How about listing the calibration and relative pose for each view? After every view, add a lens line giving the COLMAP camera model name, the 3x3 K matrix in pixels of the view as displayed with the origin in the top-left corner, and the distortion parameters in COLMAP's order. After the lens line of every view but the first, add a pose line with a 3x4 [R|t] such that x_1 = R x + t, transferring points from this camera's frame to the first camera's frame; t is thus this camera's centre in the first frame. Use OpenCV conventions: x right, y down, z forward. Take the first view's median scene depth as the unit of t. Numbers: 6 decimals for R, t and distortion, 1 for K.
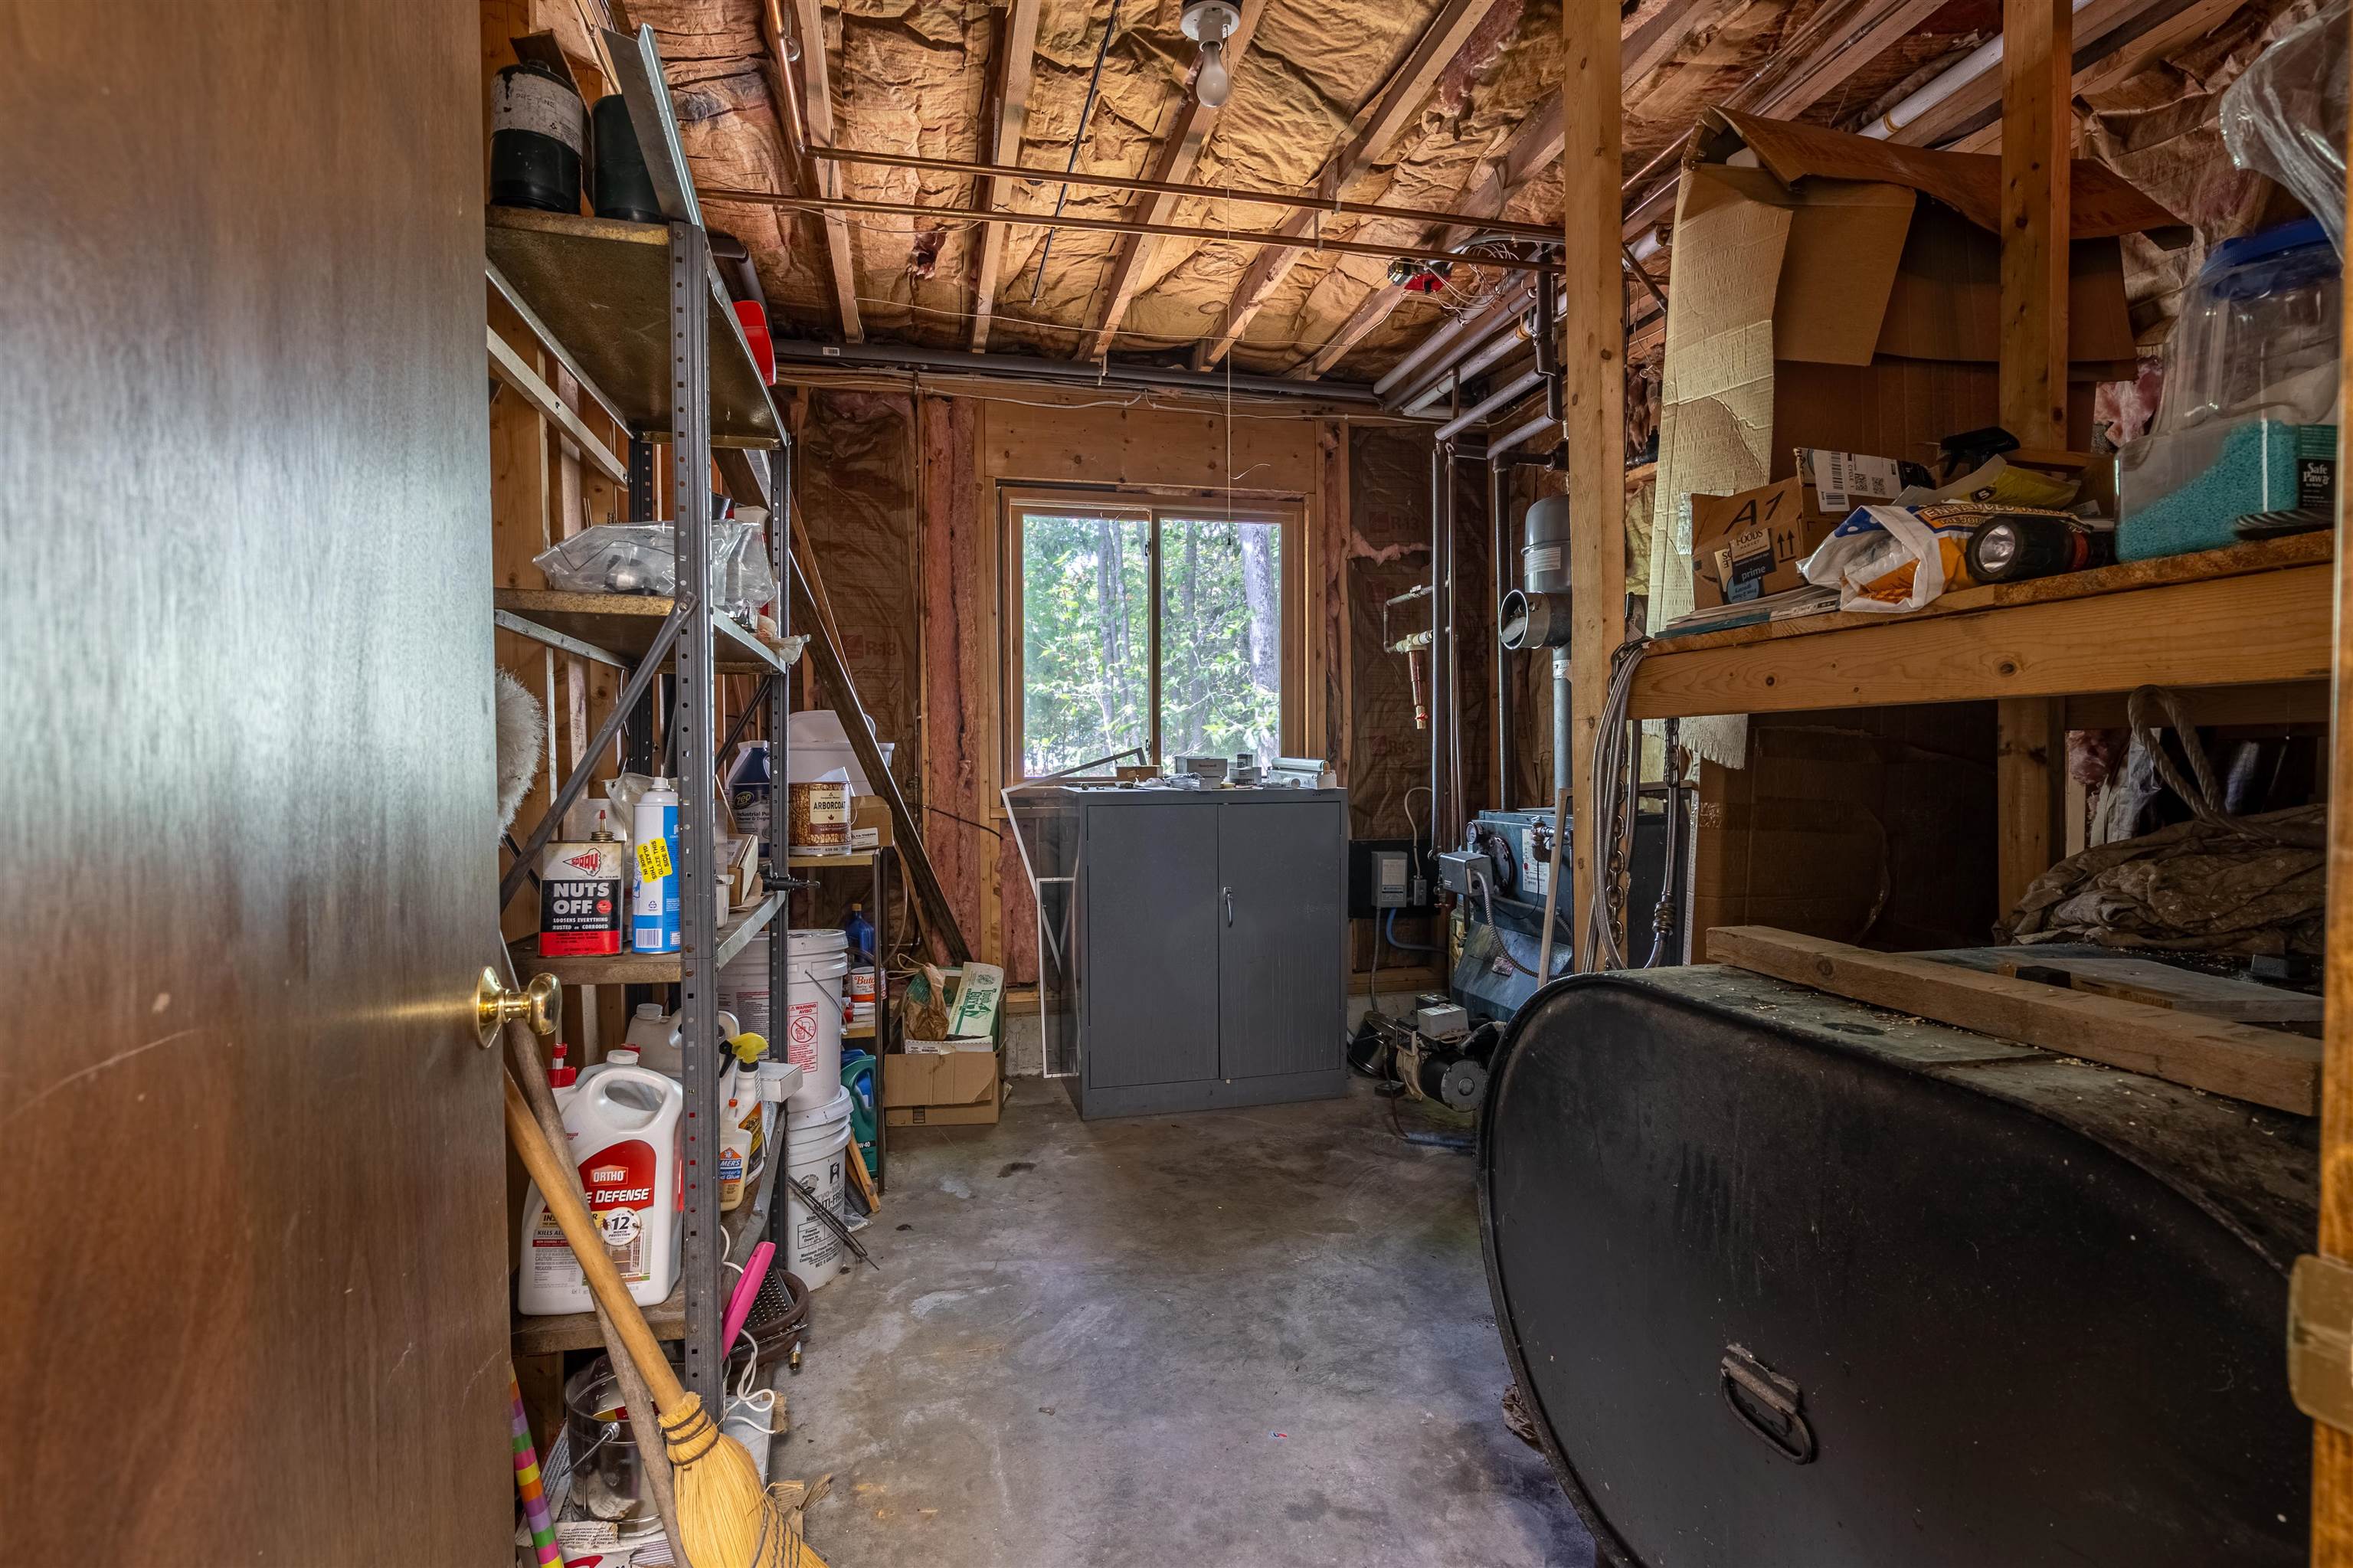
lens RADIAL K [[1077.9, 0, 1170.2], [0, 1077.9, 788.3], [0, 0, 1]] dist [-0.000244, -0.000244]
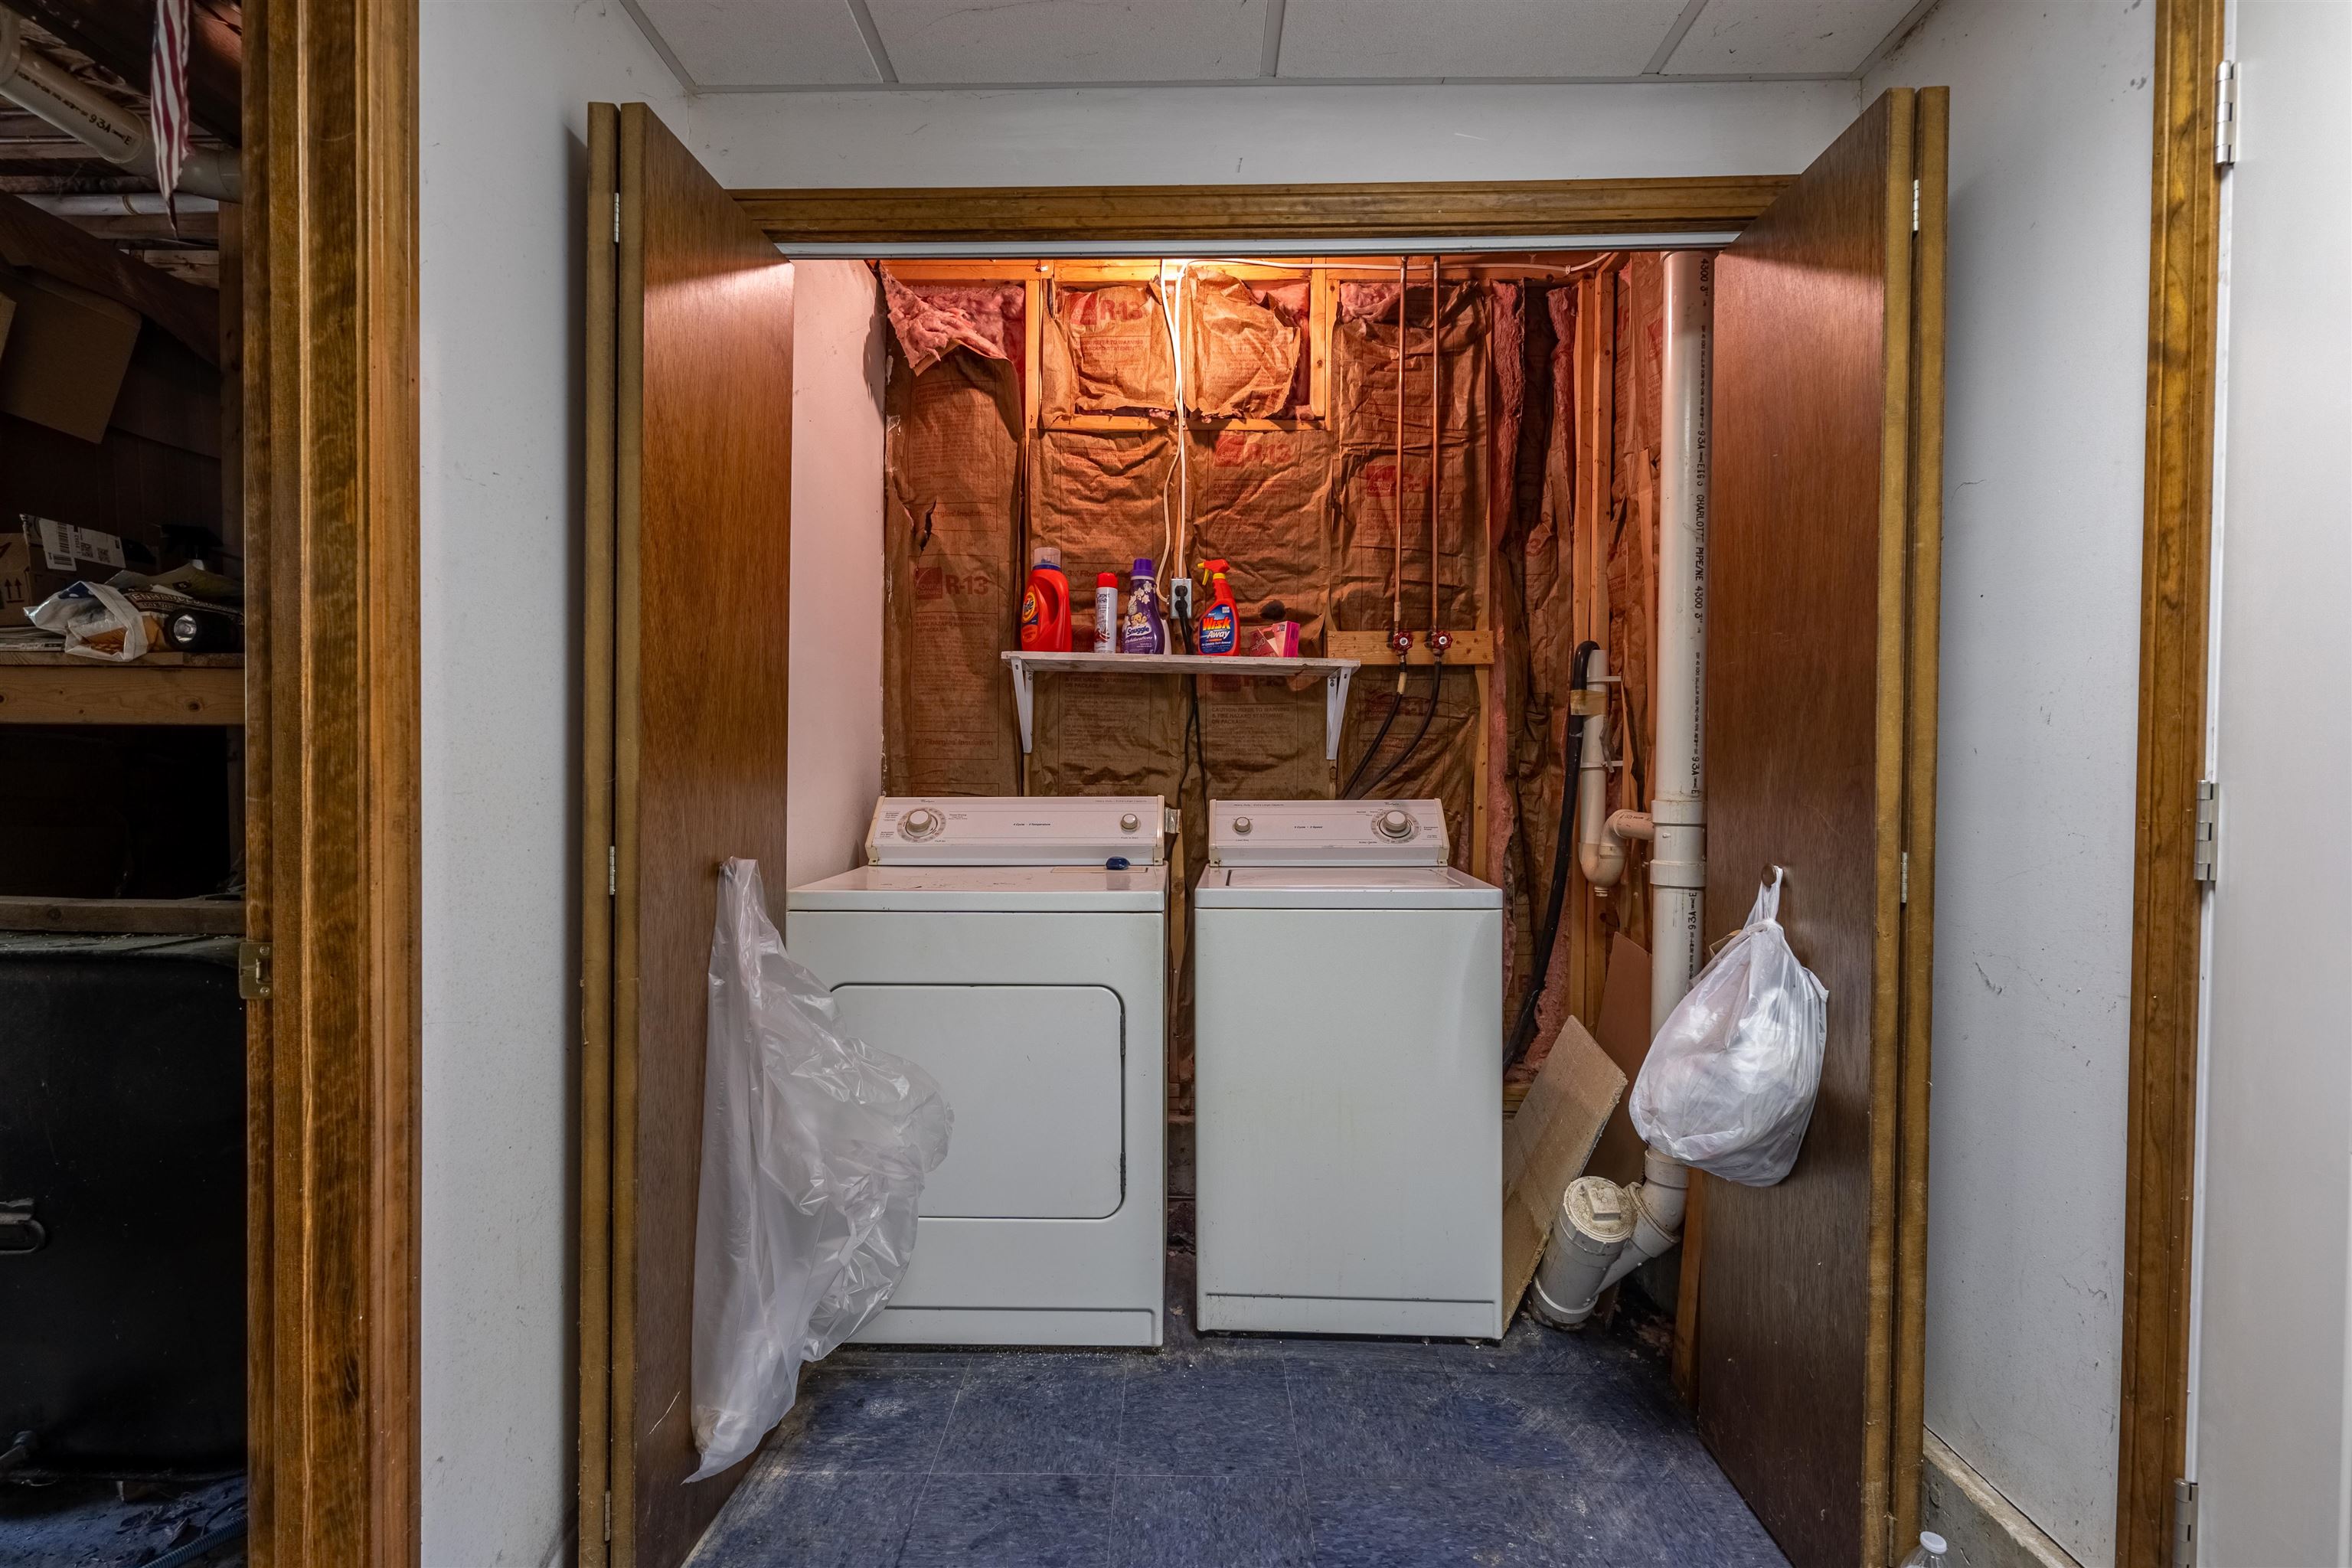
lens RADIAL K [[1077.4, 0, 1170.5], [0, 1077.4, 791.1], [0, 0, 1]] dist [-0.000244, -0.000244]
pose [[0.241141, -0.010998, 0.970428, -0.348871], [0.017199, 0.999827, 0.007057, 0.021483], [-0.970338, 0.014988, 0.241289, -0.655943]]
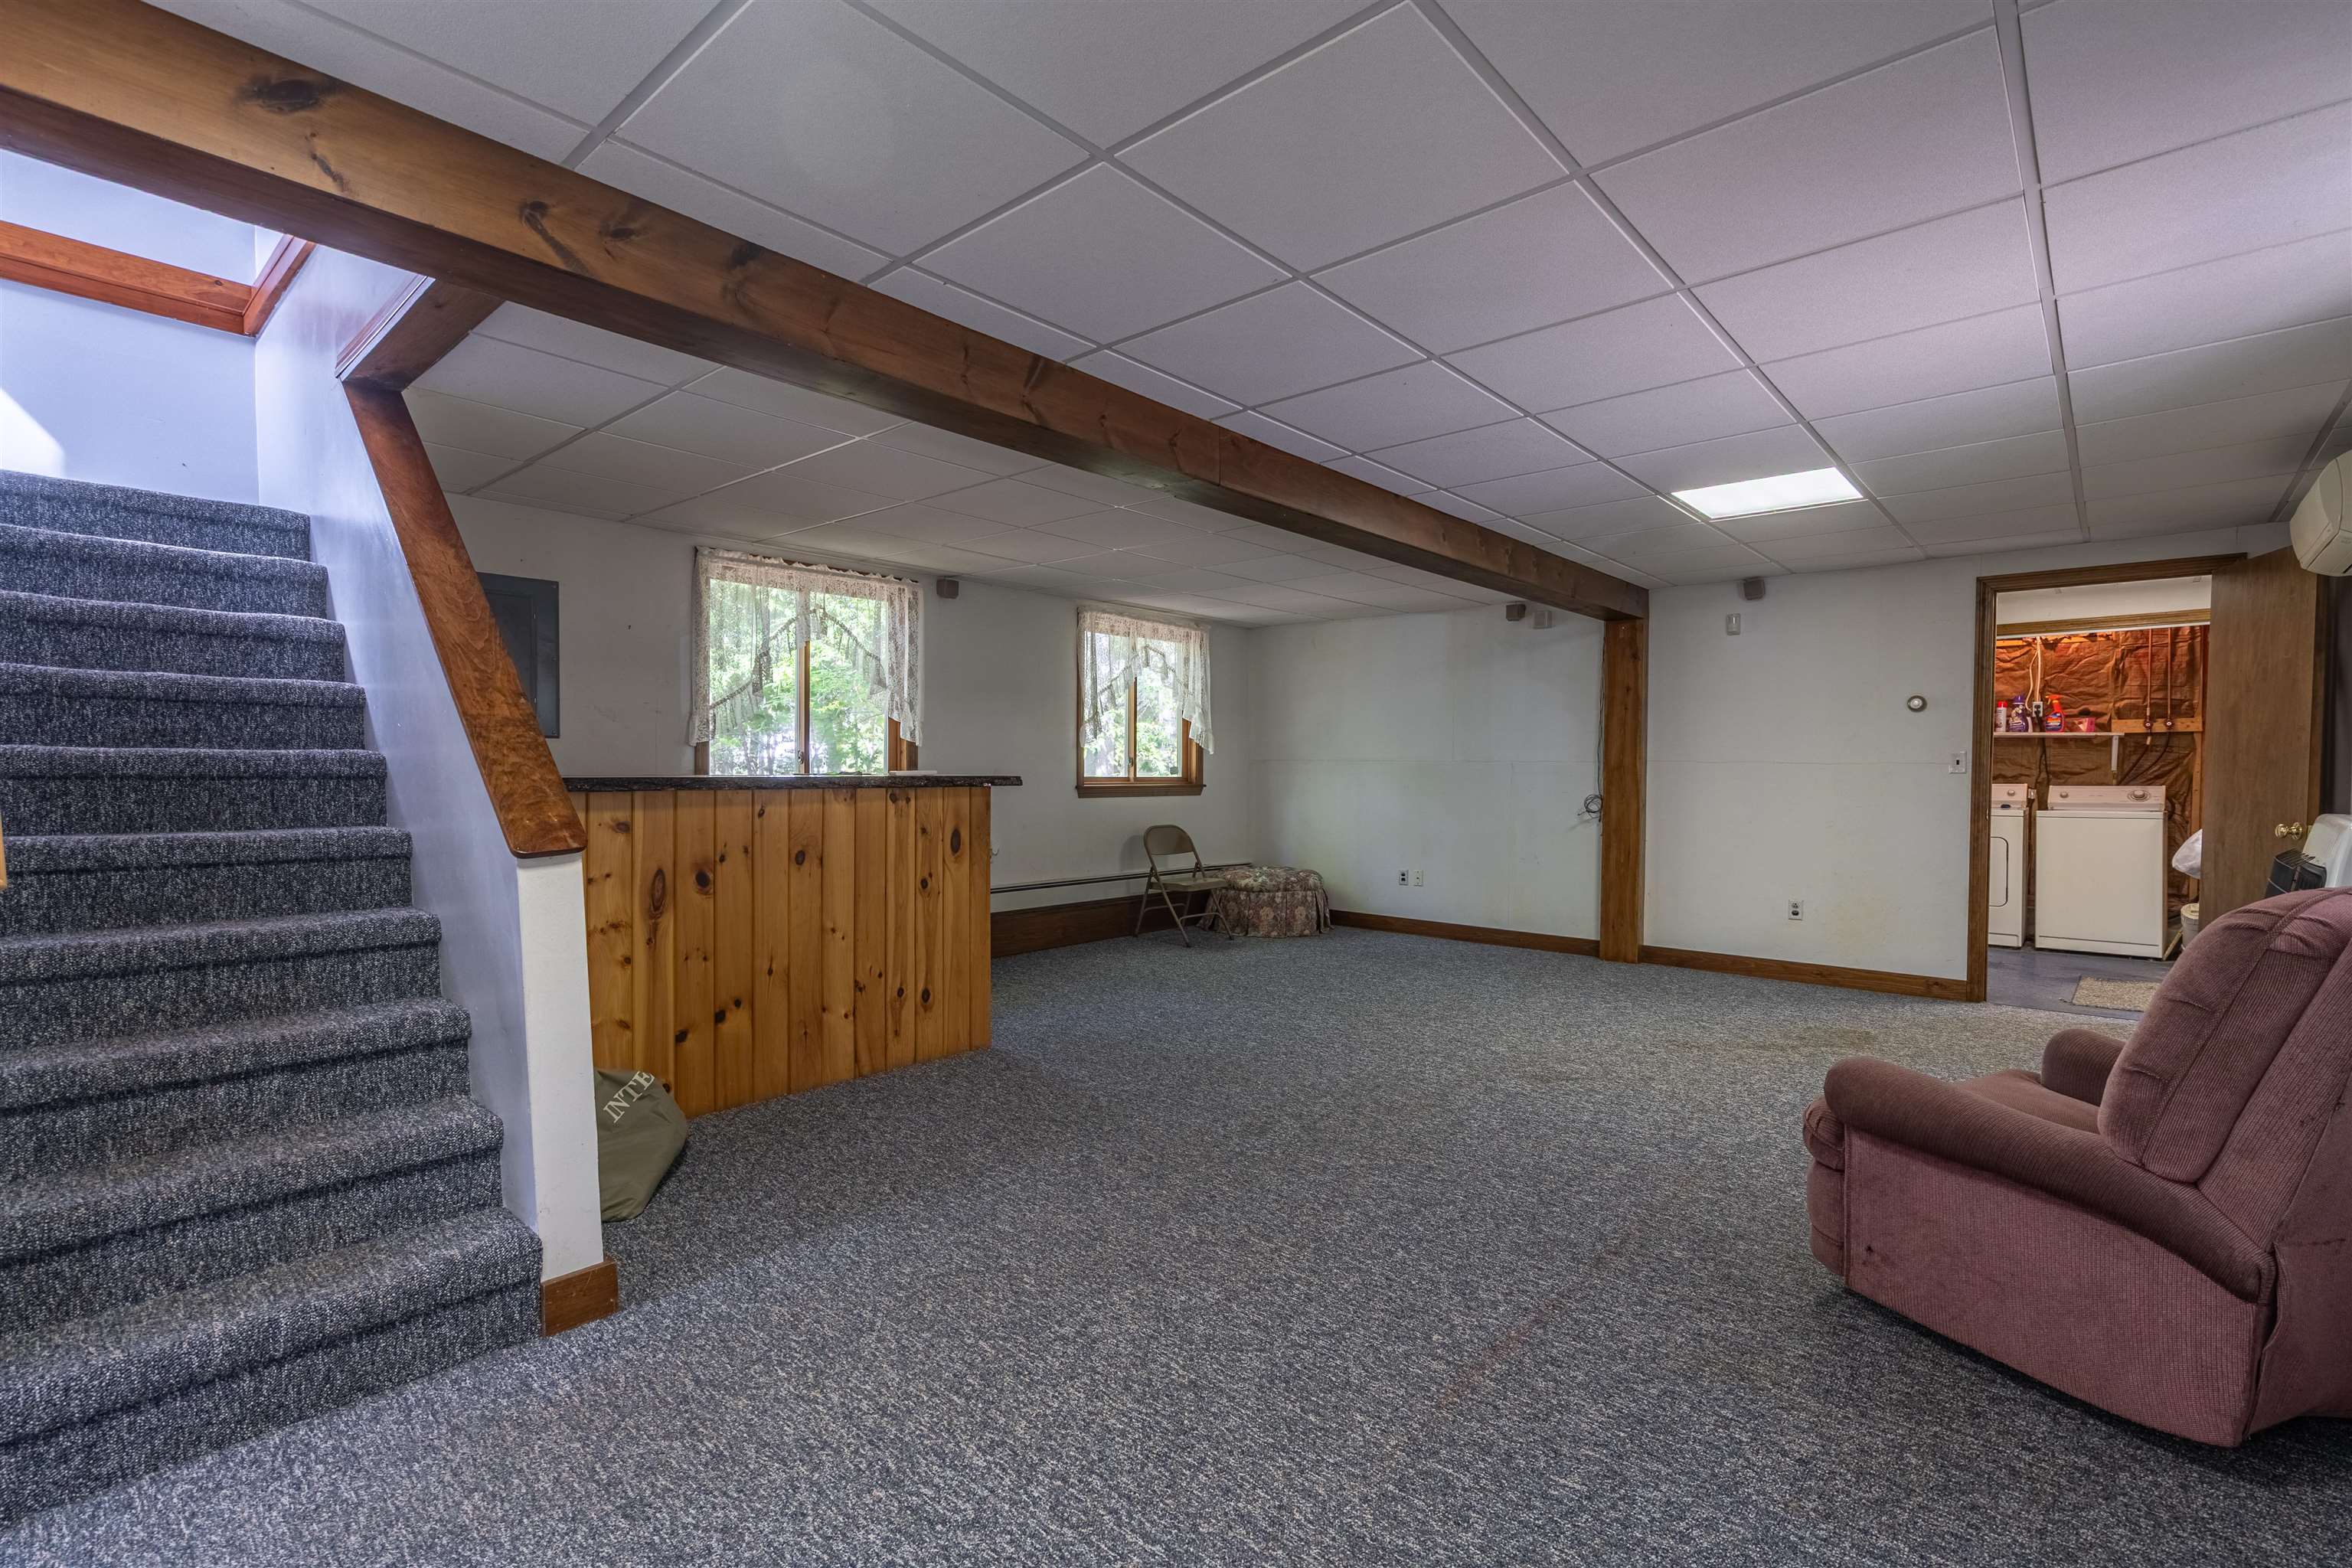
lens RADIAL K [[1077.4, 0, 1157.2], [0, 1077.4, 788.5], [0, 0, 1]] dist [-0.000244, -0.000244]
pose [[0.817236, -0.000021, 0.576303, -3.307160], [0.004093, 0.999975, -0.005767, 0.058035], [-0.576289, 0.007072, 0.817215, -1.531754]]
